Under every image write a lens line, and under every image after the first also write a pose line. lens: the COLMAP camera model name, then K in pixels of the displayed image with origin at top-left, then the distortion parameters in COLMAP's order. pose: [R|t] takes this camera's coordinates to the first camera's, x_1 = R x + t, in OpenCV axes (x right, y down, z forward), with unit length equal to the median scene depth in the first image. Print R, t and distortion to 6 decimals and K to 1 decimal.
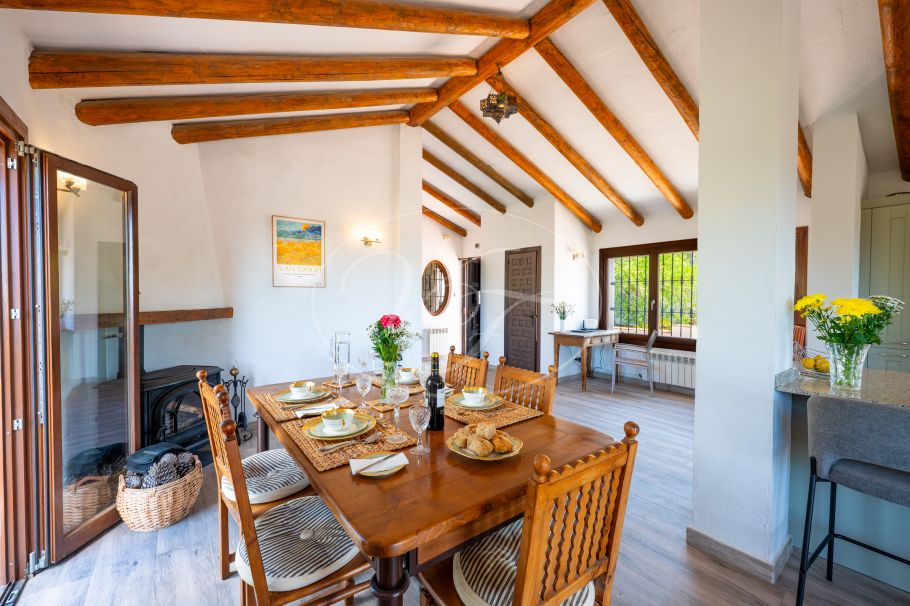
lens RADIAL K [[366.9, 0, 456.2], [0, 366.9, 302.2], [0, 0, 1]] dist [0.001164, 0.000211]
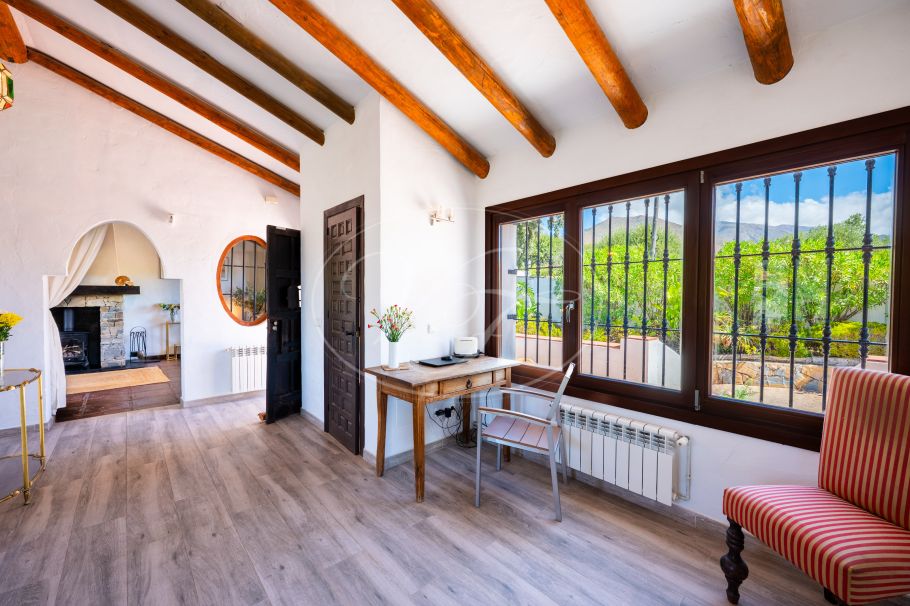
lens RADIAL K [[366.9, 0, 457.6], [0, 366.9, 303.1], [0, 0, 1]] dist [0.001164, 0.000211]
pose [[0.996578, -0.002220, 0.082624, 0.325023], [0.001534, 0.999964, 0.008369, -0.008129], [-0.082639, -0.008213, 0.996546, 0.491277]]
